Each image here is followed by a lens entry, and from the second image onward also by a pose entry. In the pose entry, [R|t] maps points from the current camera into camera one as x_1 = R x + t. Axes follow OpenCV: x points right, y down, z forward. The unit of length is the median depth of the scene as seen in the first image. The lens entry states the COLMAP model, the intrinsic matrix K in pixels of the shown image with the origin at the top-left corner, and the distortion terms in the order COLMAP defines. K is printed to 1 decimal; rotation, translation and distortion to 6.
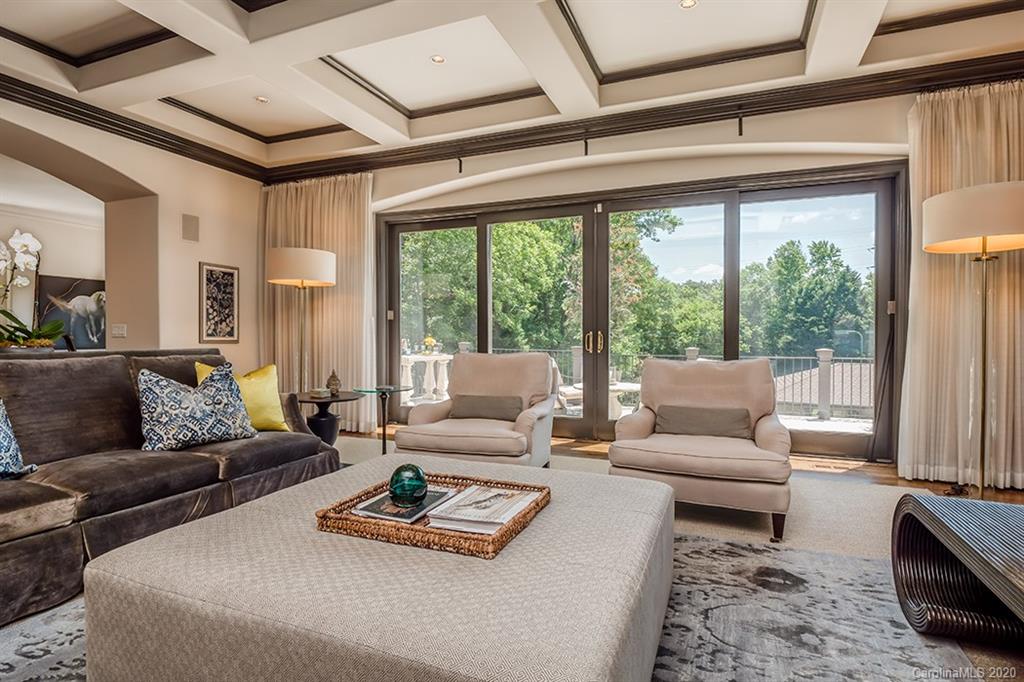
lens RADIAL K [[473.0, 0, 512.0], [0, 473.0, 341.0], [0, 0, 1]] dist [-0.004281, -0.001207]
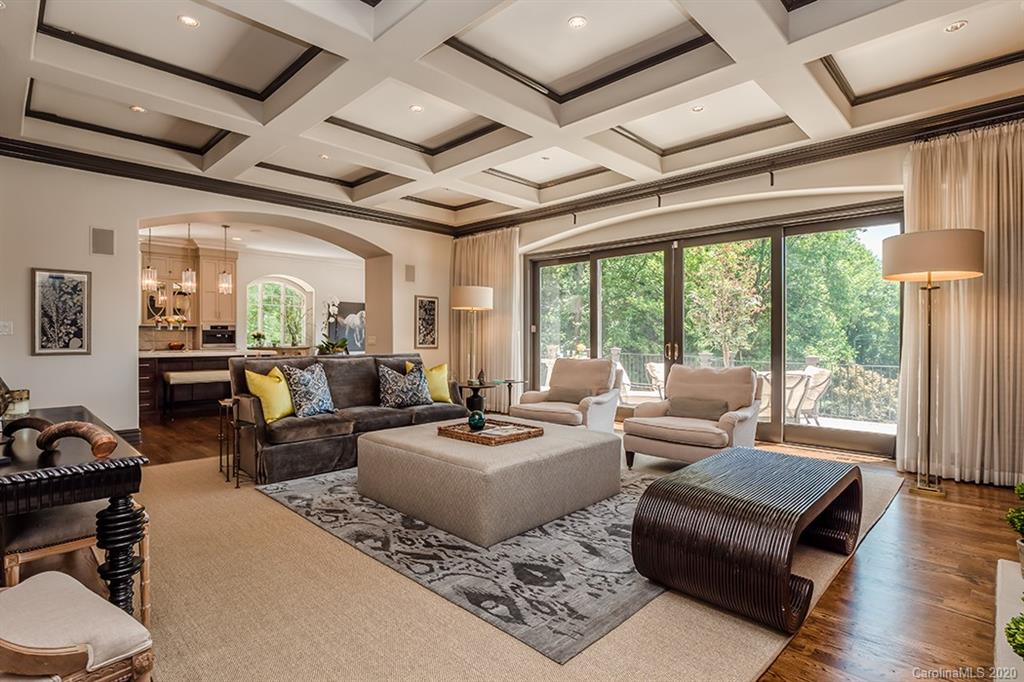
lens RADIAL K [[506.7, 0, 520.8], [0, 506.7, 337.2], [0, 0, 1]] dist [-0.001142, -0.000456]
pose [[0.914979, -0.002980, -0.403490, 0.349260], [-0.001878, 0.999930, -0.011645, -0.017102], [0.403496, 0.011413, 0.914910, -0.401601]]
